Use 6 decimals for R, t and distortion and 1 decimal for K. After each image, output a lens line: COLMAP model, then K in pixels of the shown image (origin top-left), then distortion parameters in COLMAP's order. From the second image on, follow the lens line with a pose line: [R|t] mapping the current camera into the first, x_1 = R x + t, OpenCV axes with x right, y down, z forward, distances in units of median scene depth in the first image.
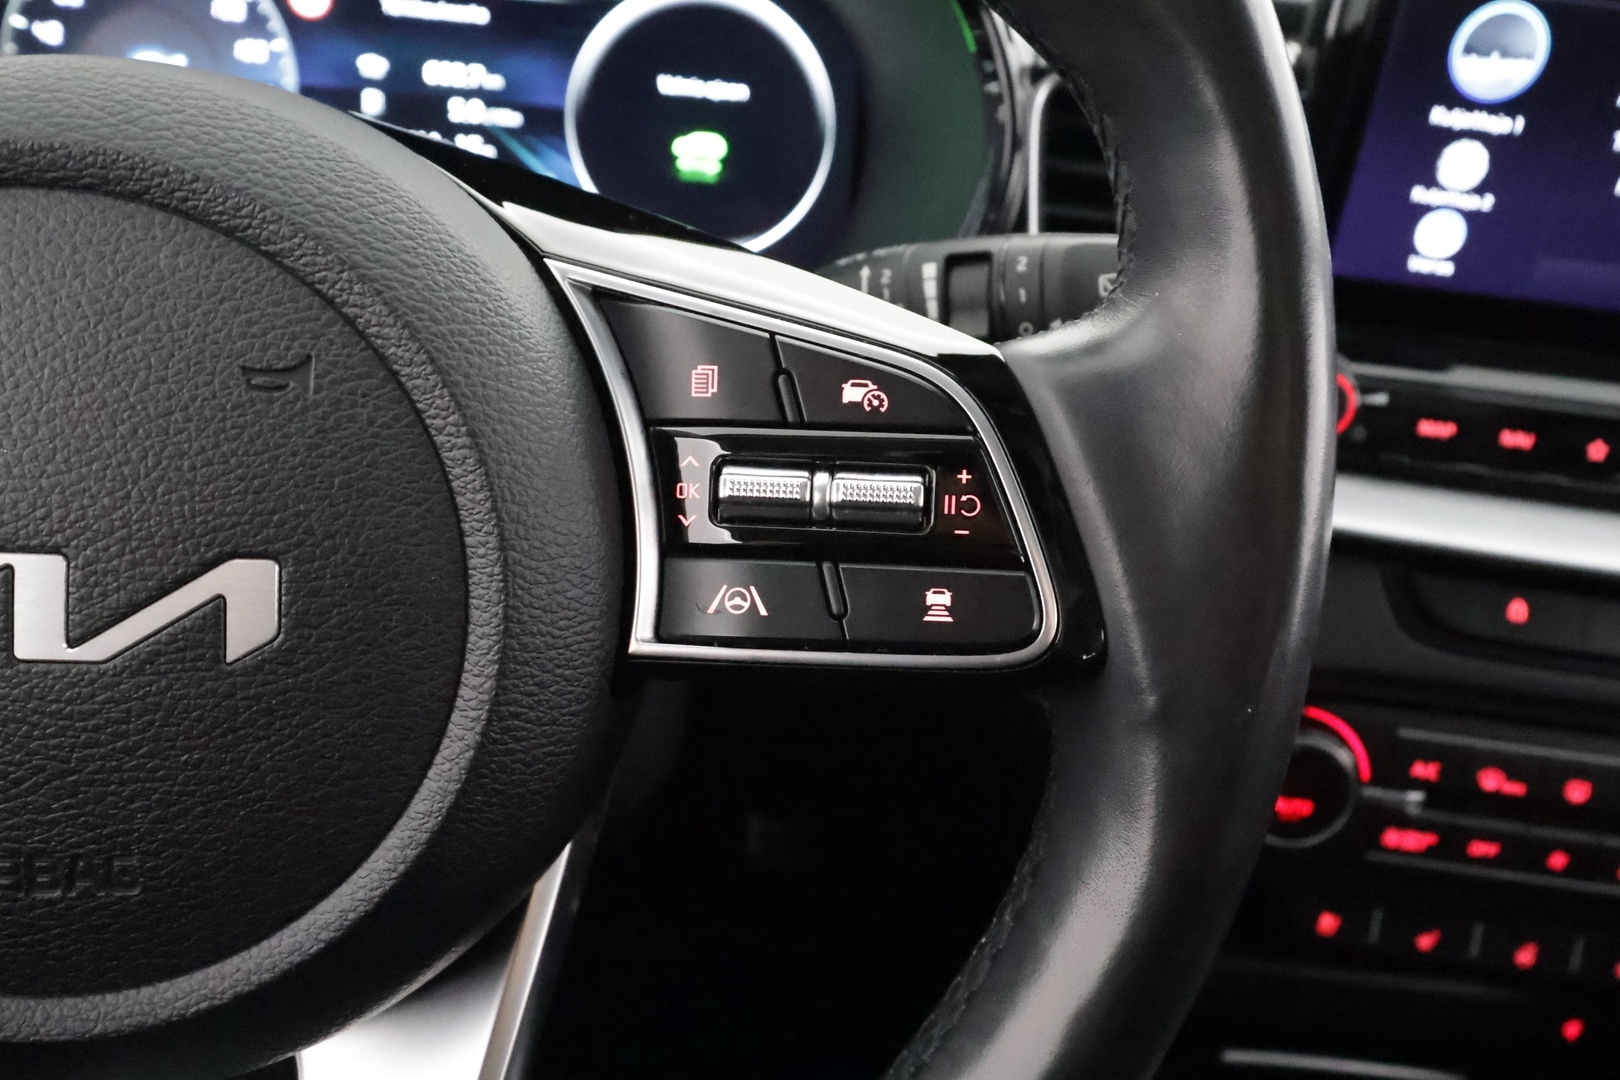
lens RADIAL K [[1274.0, 0, 810.0], [0, 1274.0, 540.0], [0, 0, 1]] dist [0.000967, -0.002287]
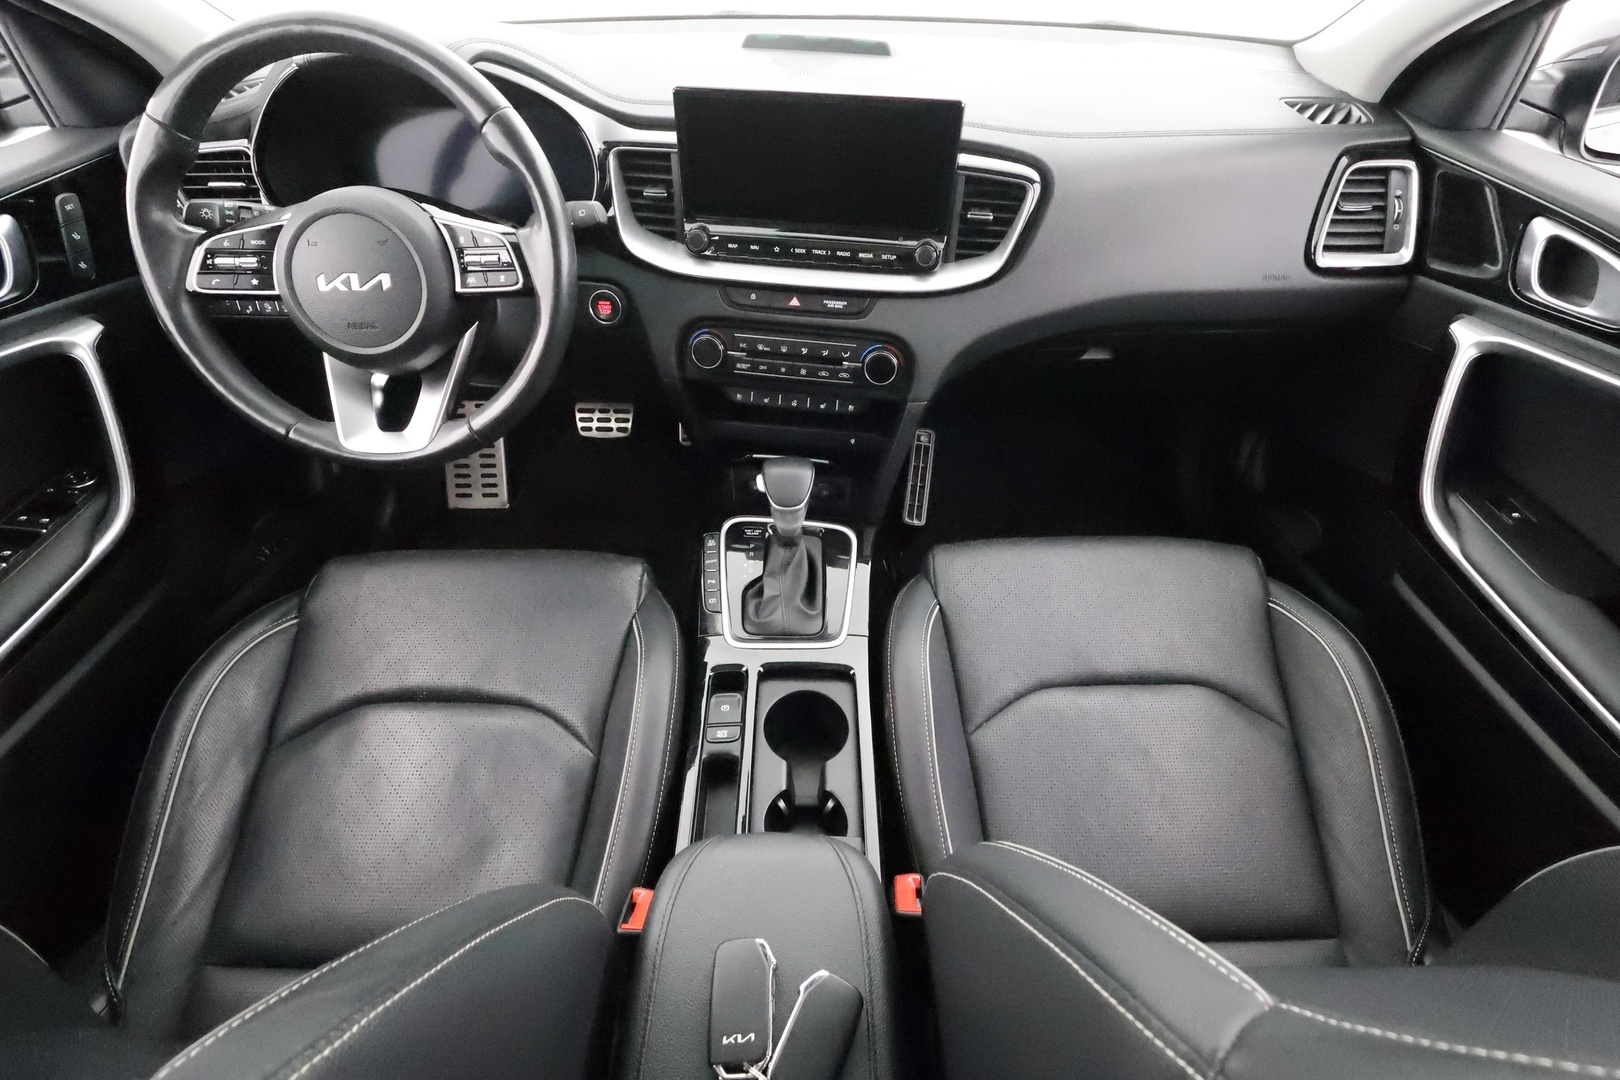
lens RADIAL K [[744.3, 0, 810.0], [0, 744.3, 540.0], [0, 0, 1]] dist [-0.009499, 0.006228]
pose [[0.992868, -0.015618, -0.118191, 1.783844], [0.042828, 0.971929, 0.231343, 0.464255], [0.111261, -0.234755, 0.965666, -2.267180]]
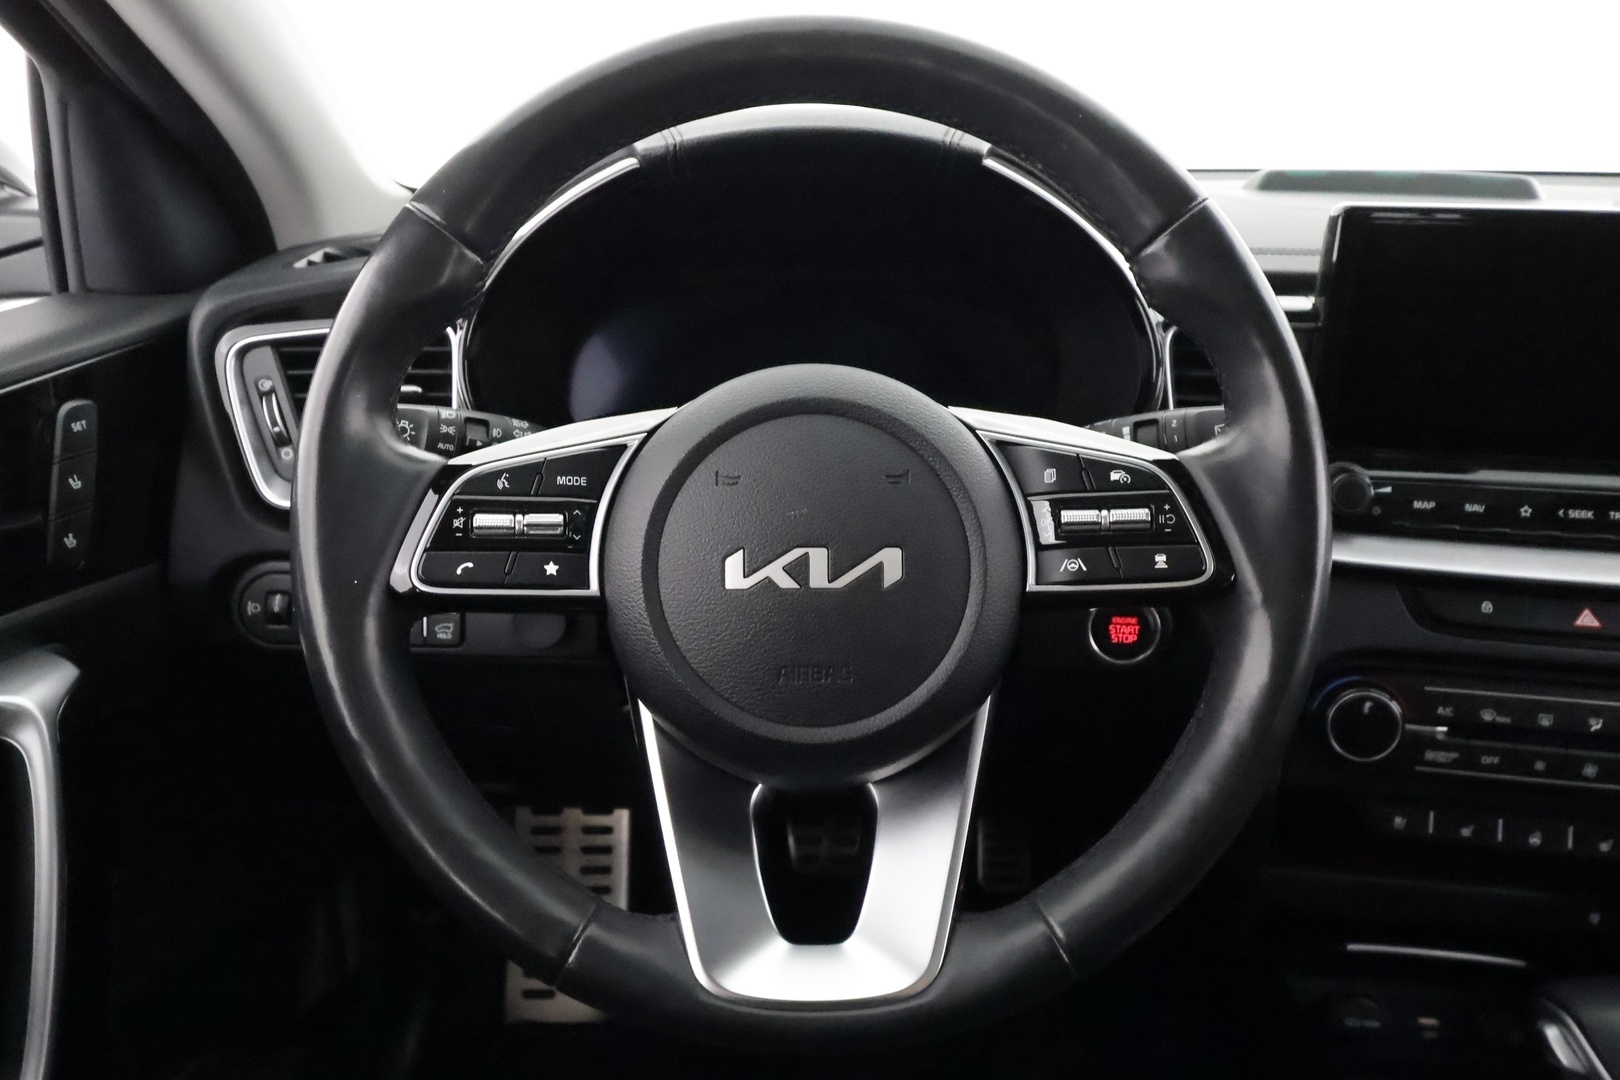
lens RADIAL K [[1141.7, 0, 810.0], [0, 1141.7, 540.0], [0, 0, 1]] dist [0.002423, -0.002912]
pose [[0.992045, -0.059556, -0.110905, -0.295410], [0.042484, 0.987714, -0.150386, 0.292162], [0.118499, 0.144478, 0.982387, -1.116102]]
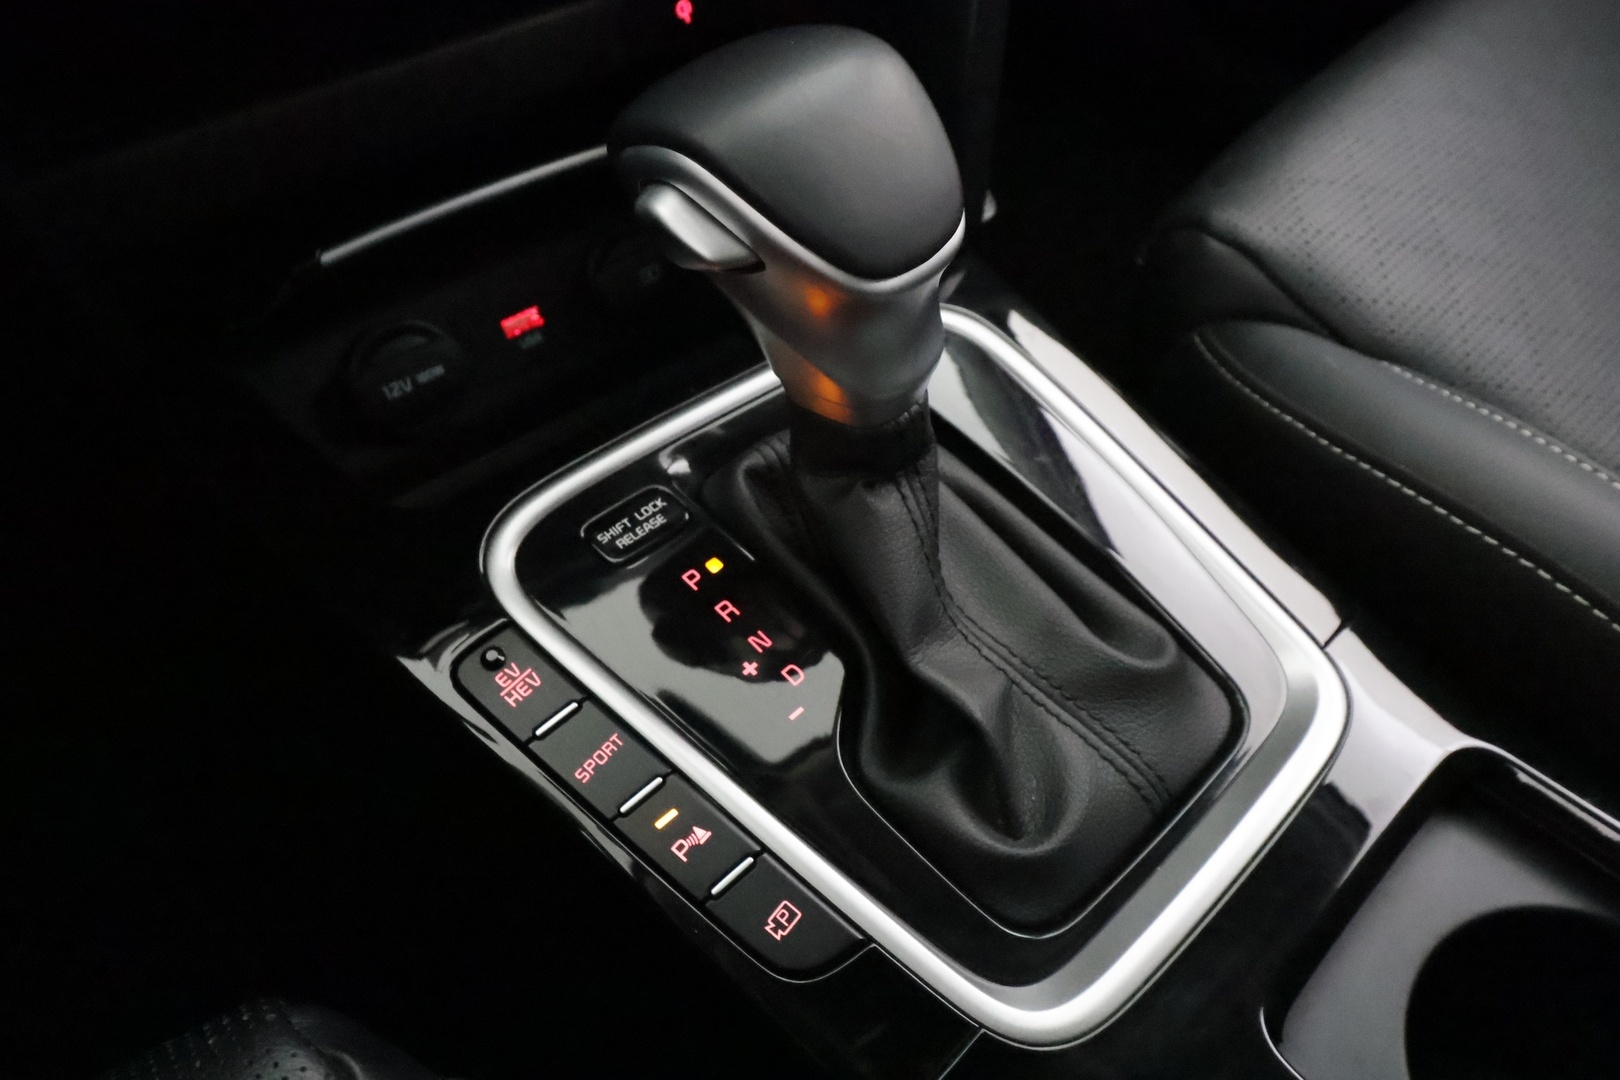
lens RADIAL K [[1274.0, 0, 810.0], [0, 1274.0, 540.0], [0, 0, 1]] dist [0.000967, -0.002287]
pose [[0.757799, -0.553586, 0.345373, 0.510711], [0.394728, 0.810421, 0.432905, 0.851477], [-0.519548, -0.191727, 0.832653, 0.599638]]
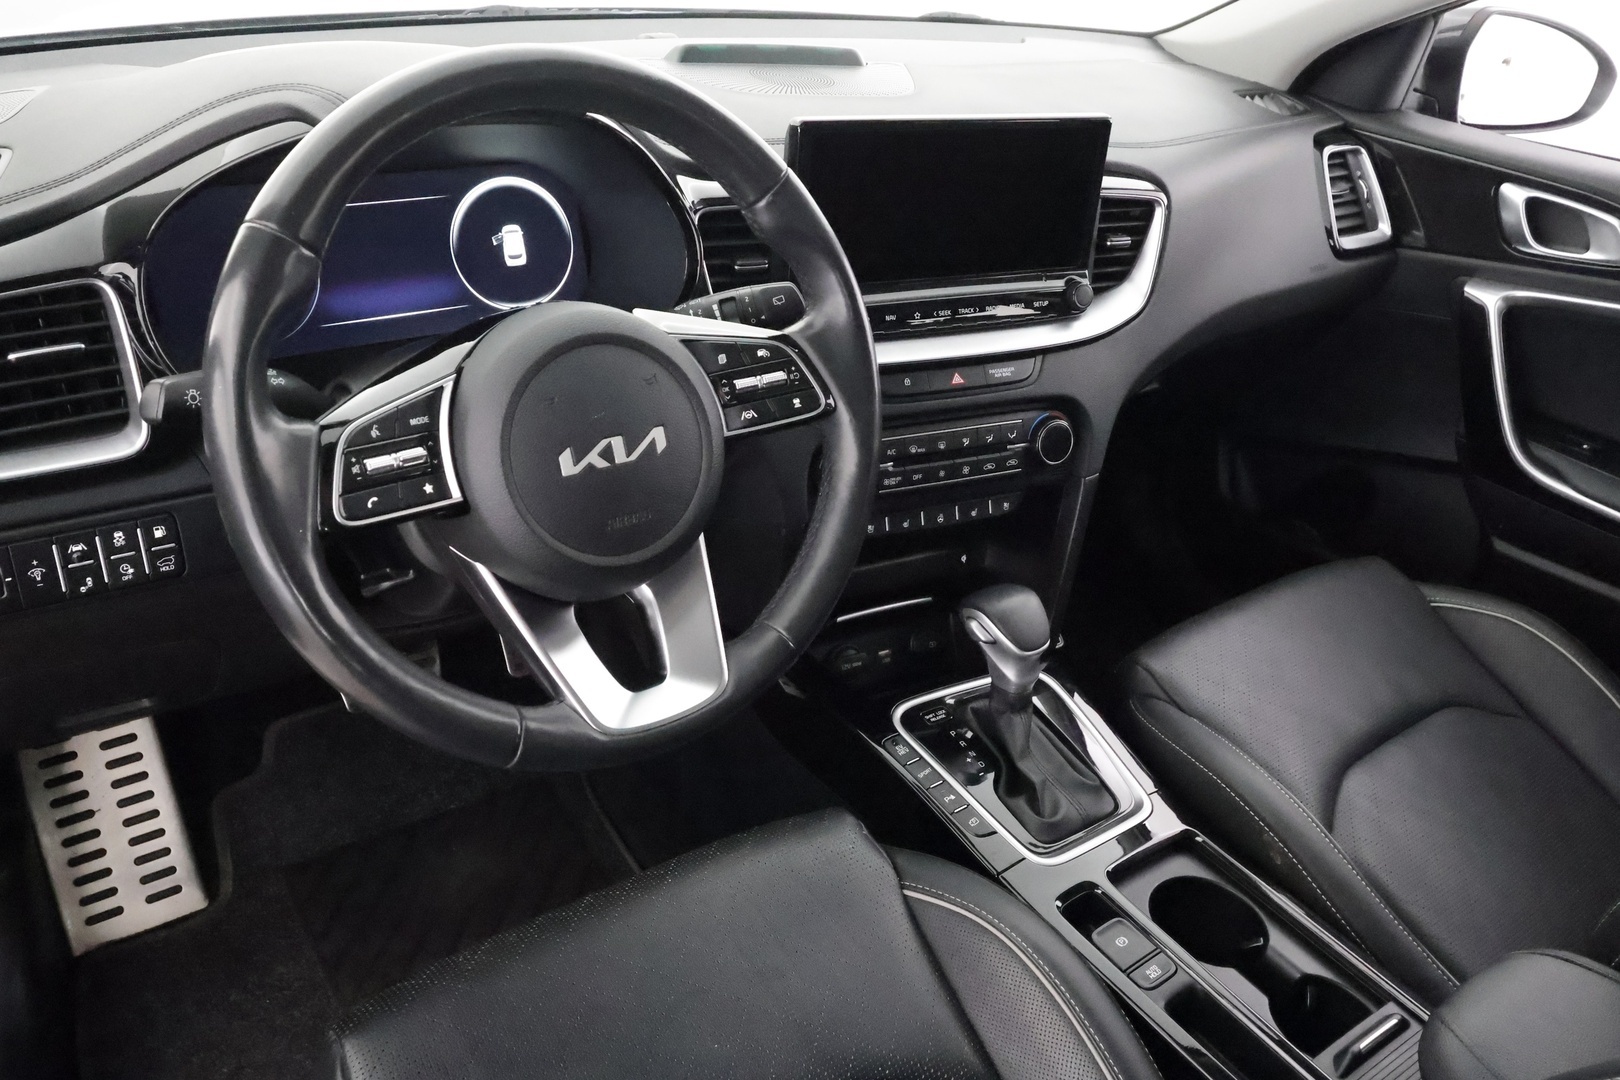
lens RADIAL K [[1274.0, 0, 810.0], [0, 1274.0, 540.0], [0, 0, 1]] dist [0.000967, -0.002287]
pose [[0.856743, -0.280129, 0.433035, -1.572797], [0.249556, 0.959962, 0.127260, -0.028757], [-0.451347, -0.000963, 0.892348, -2.332858]]
